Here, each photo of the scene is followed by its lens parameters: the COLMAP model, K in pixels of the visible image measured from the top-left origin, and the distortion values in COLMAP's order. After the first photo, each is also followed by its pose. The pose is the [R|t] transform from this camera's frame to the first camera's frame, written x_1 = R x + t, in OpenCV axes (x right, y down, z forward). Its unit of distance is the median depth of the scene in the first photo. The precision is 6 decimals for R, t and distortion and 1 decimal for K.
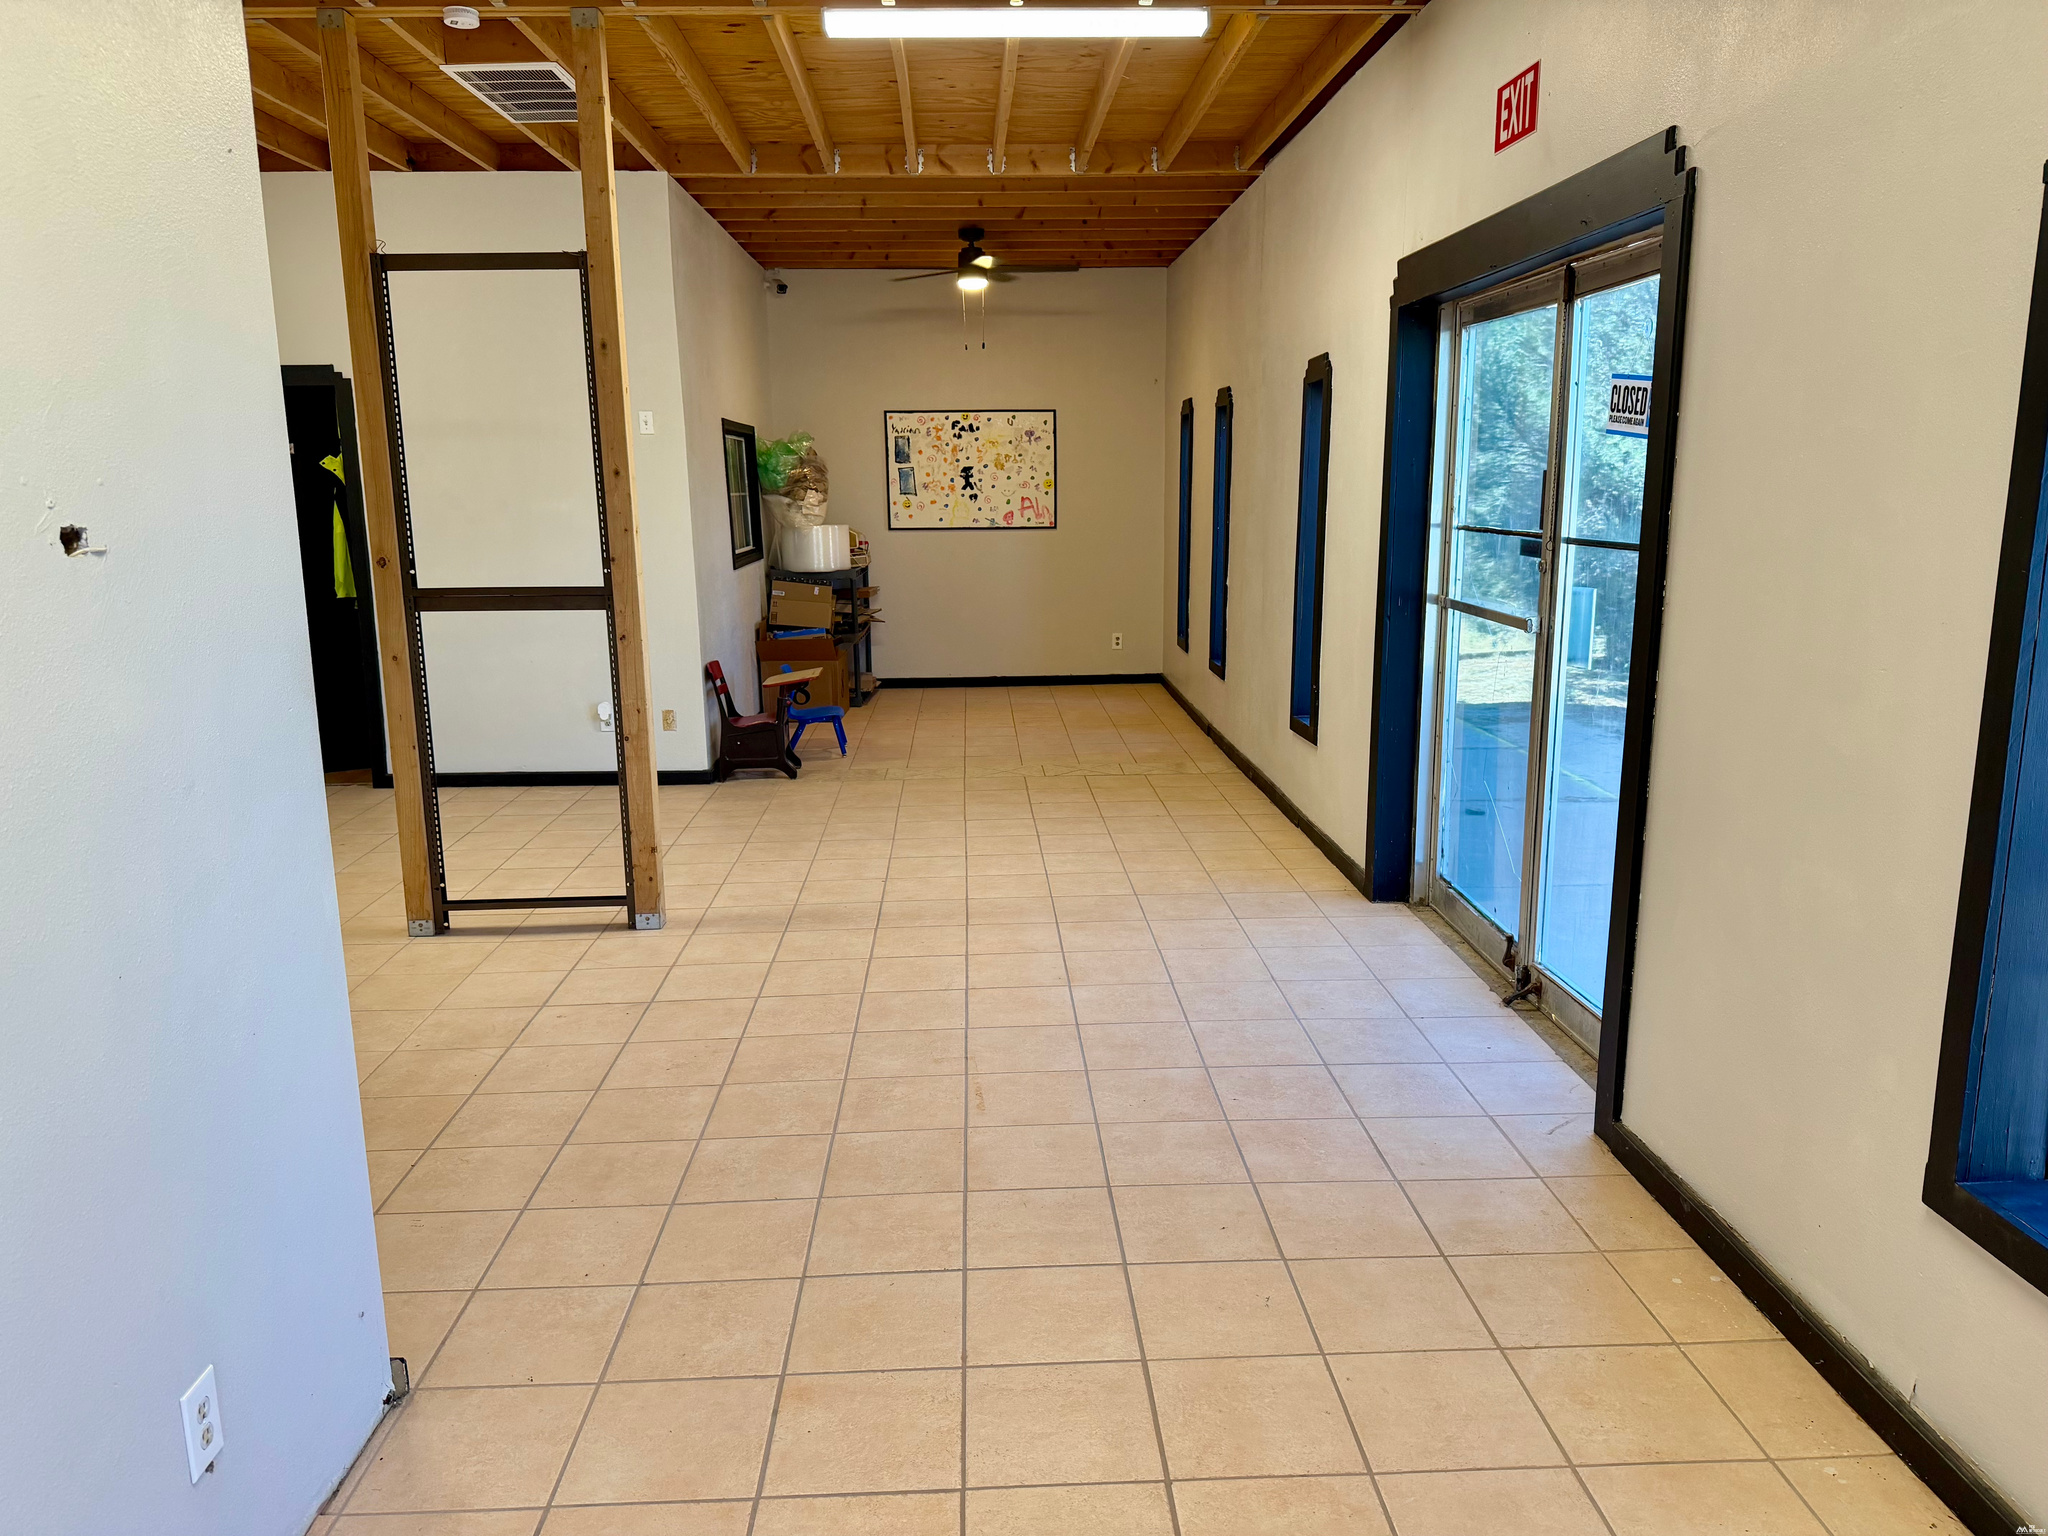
lens RADIAL K [[1408.6, 0, 1024.0], [0, 1408.6, 768.0], [0, 0, 1]] dist [0.087021, -0.107290]
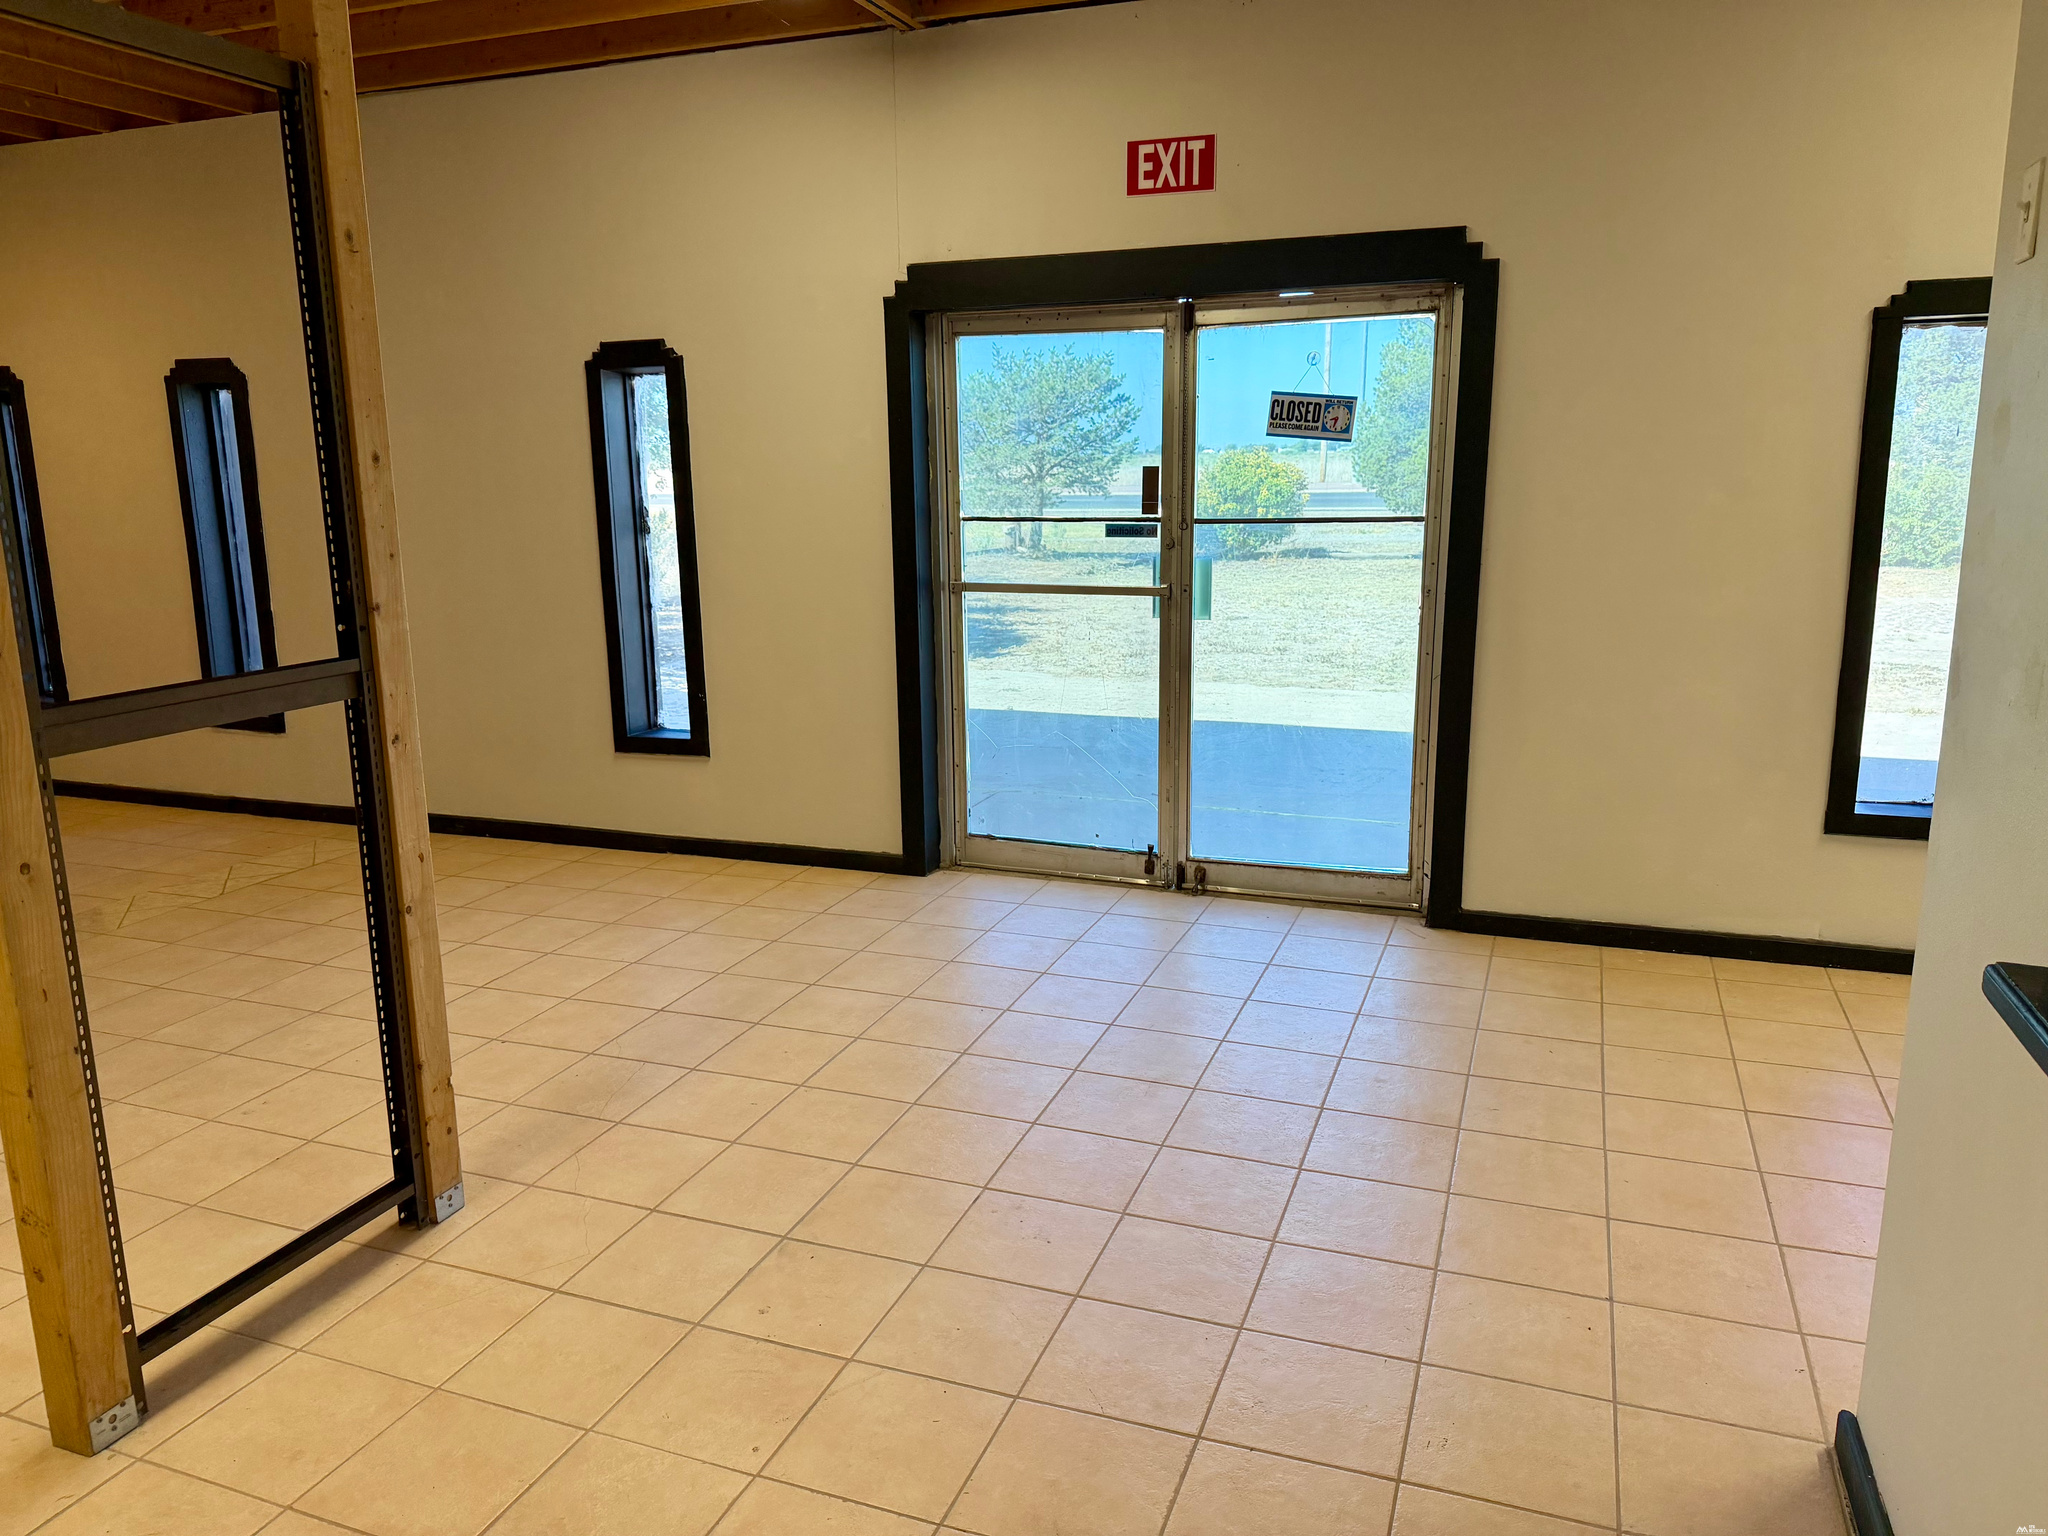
lens RADIAL K [[1408.6, 0, 1024.0], [0, 1408.6, 768.0], [0, 0, 1]] dist [0.087021, -0.107290]
pose [[0.399661, -0.184622, 0.897879, -0.706278], [0.191698, 0.974683, 0.115086, -0.098278], [-0.896394, 0.126126, 0.424934, 0.521860]]
